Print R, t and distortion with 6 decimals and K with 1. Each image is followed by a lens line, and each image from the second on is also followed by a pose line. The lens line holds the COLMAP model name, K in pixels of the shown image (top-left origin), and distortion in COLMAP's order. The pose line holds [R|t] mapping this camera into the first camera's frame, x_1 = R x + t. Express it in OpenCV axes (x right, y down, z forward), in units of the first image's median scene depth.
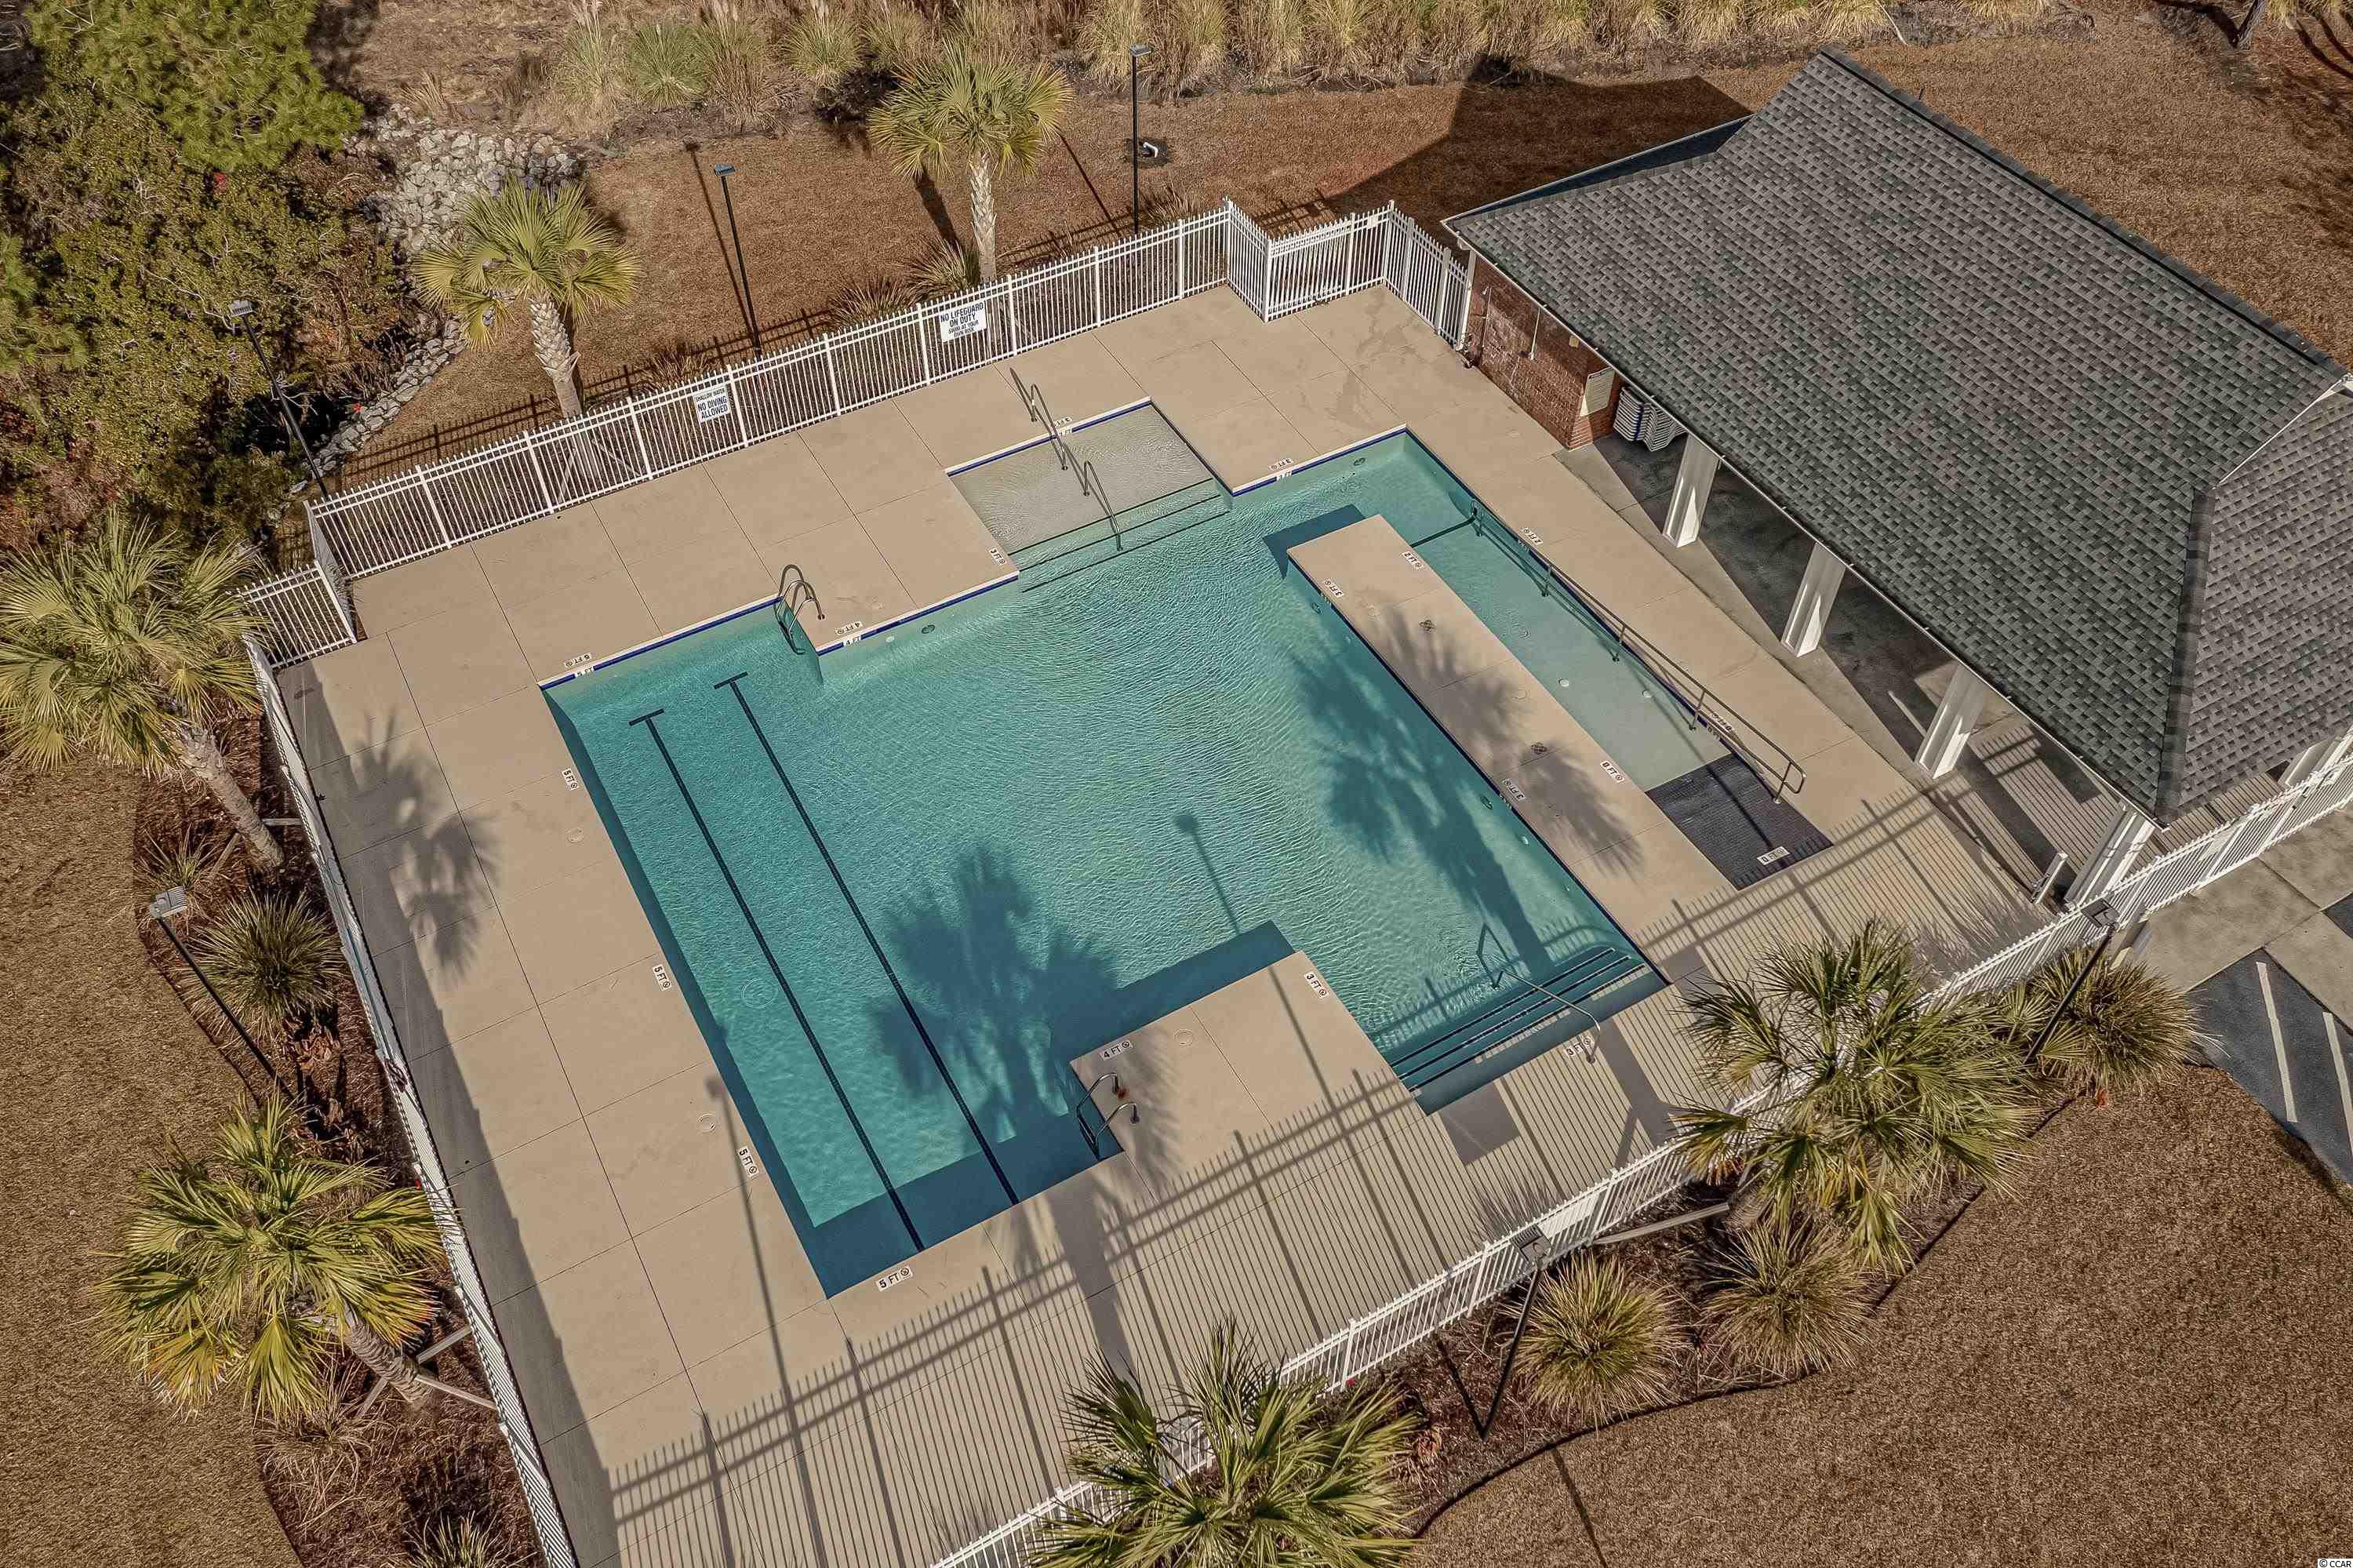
lens RADIAL K [[1888.2, 0, 1176.5], [0, 1888.2, 784.0], [0, 0, 1]] dist [-0.000962, -0.002177]
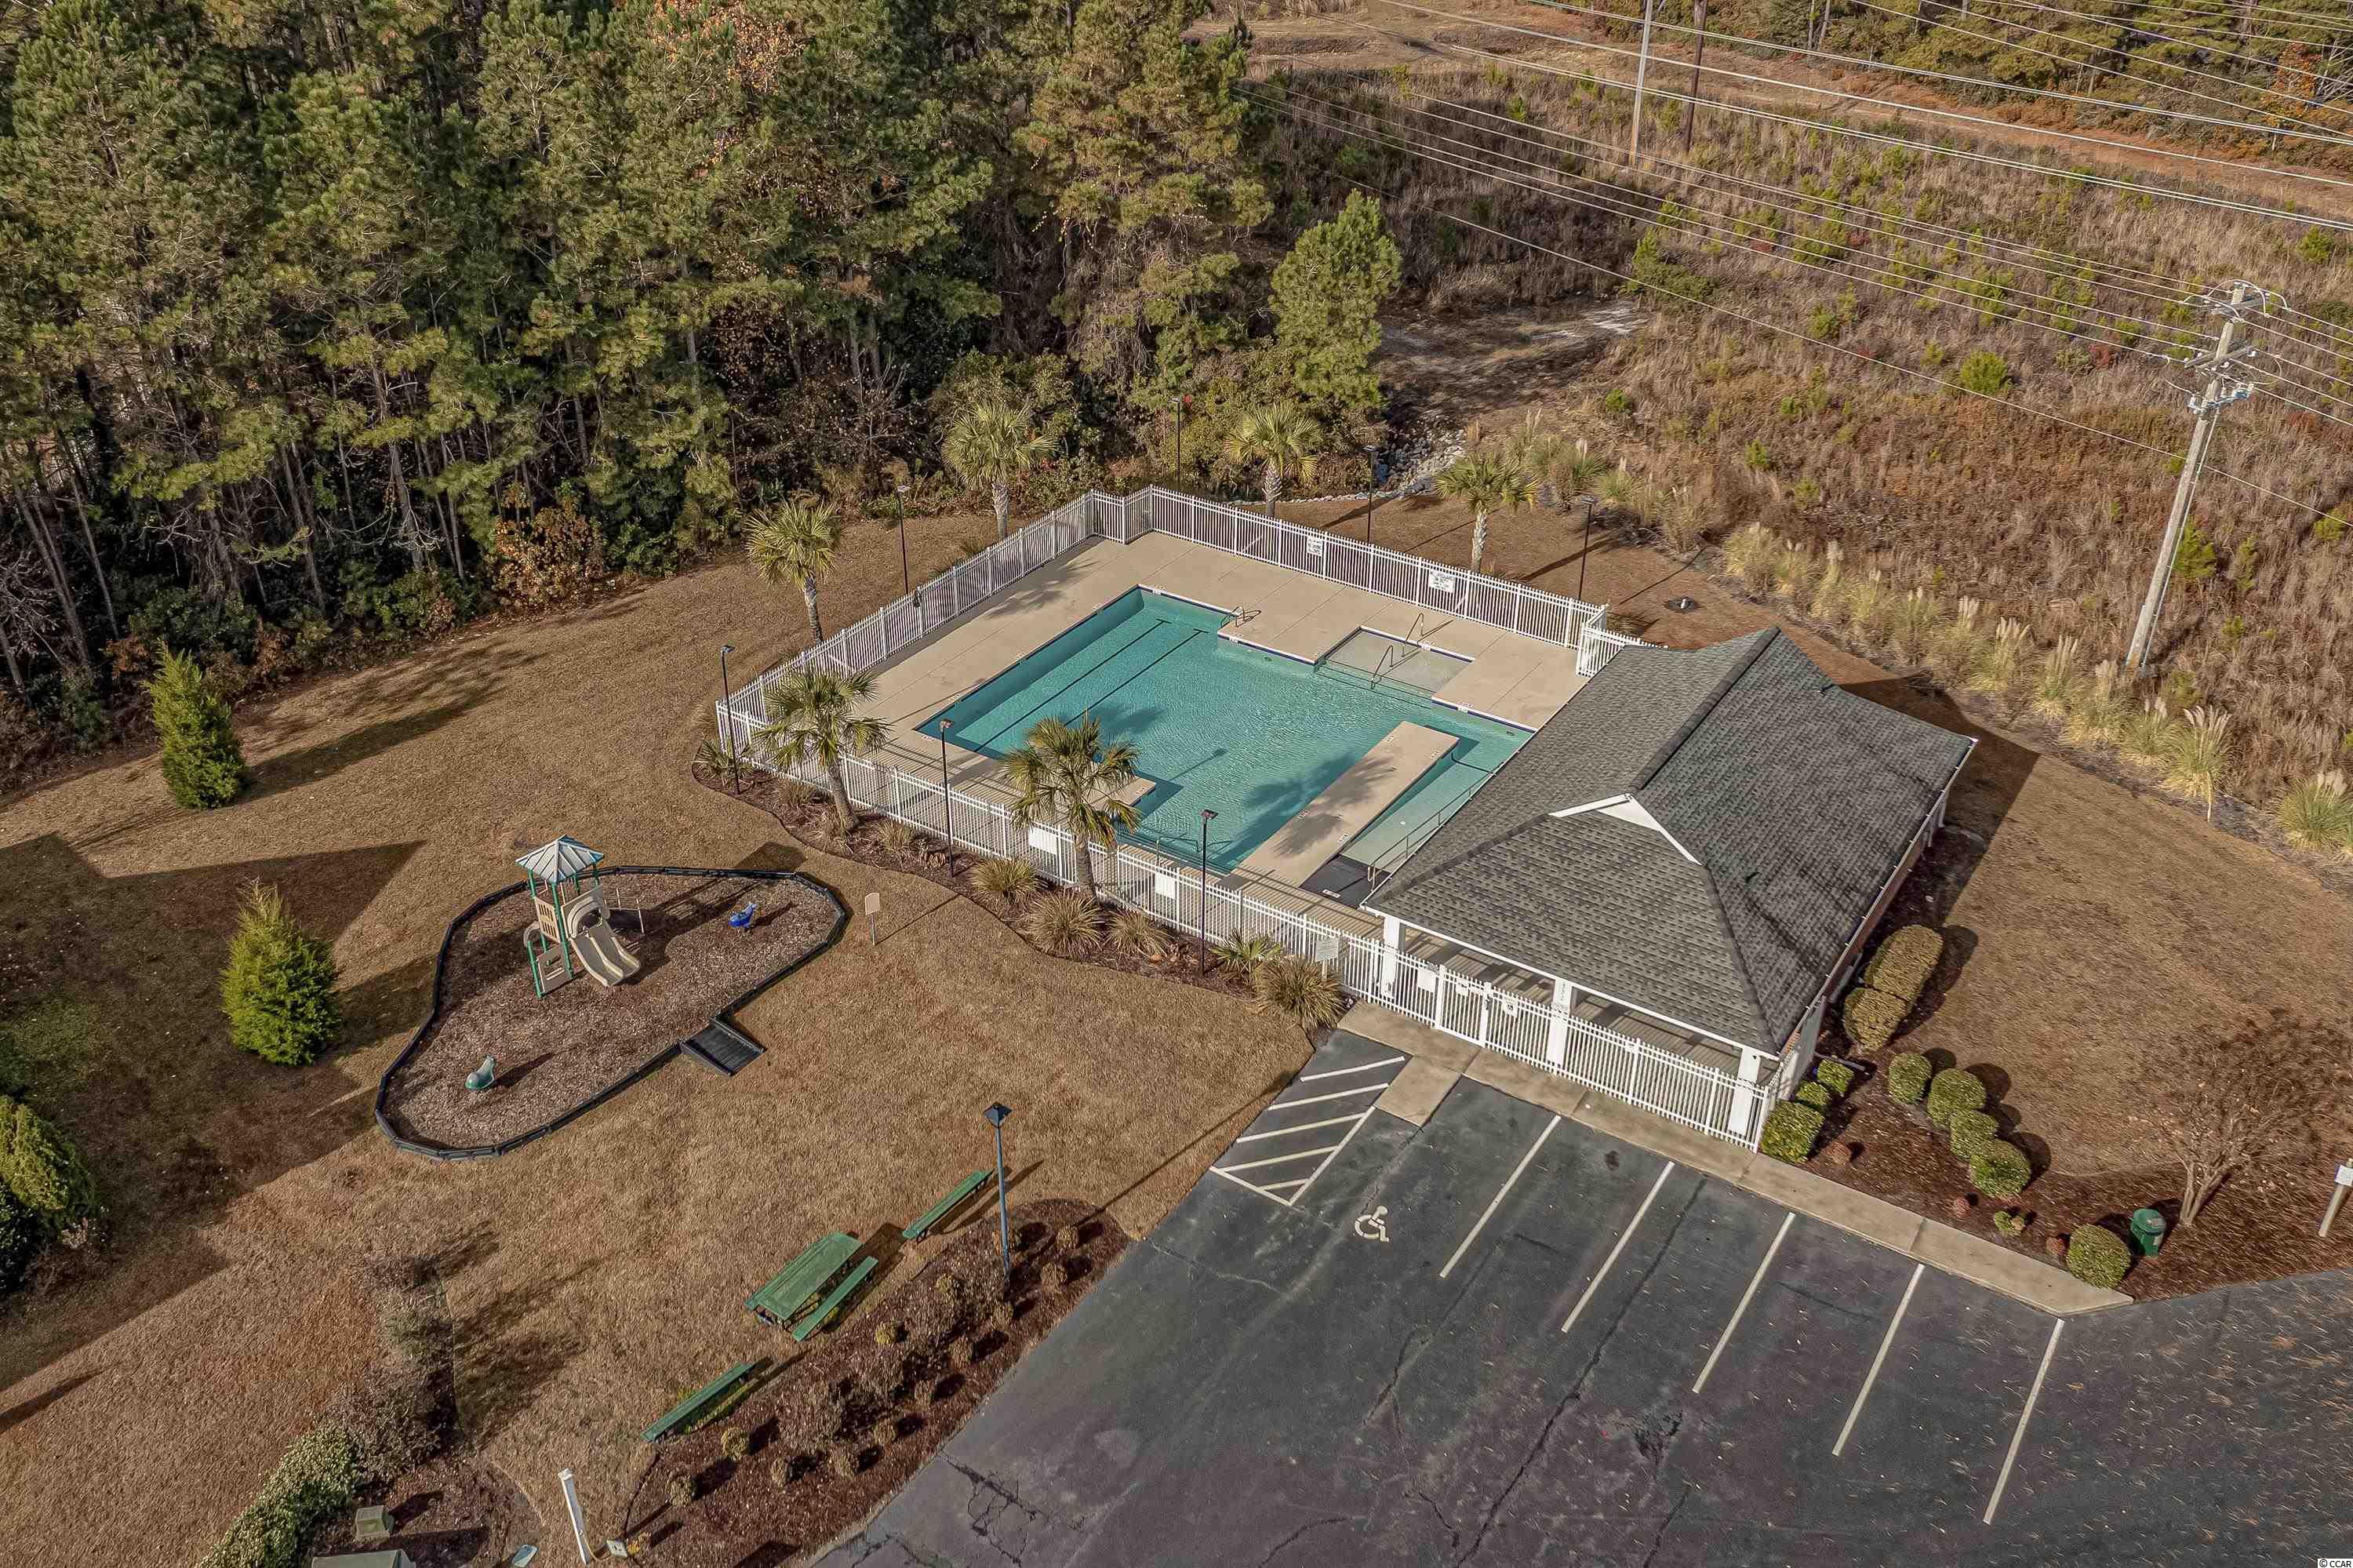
lens RADIAL K [[1888.2, 0, 1176.5], [0, 1888.2, 784.0], [0, 0, 1]] dist [-0.000962, -0.002177]
pose [[0.446339, 0.474954, -0.758420, 1.332317], [-0.677287, 0.733220, 0.060582, -0.038765], [0.584862, 0.486628, 0.648945, -0.264197]]
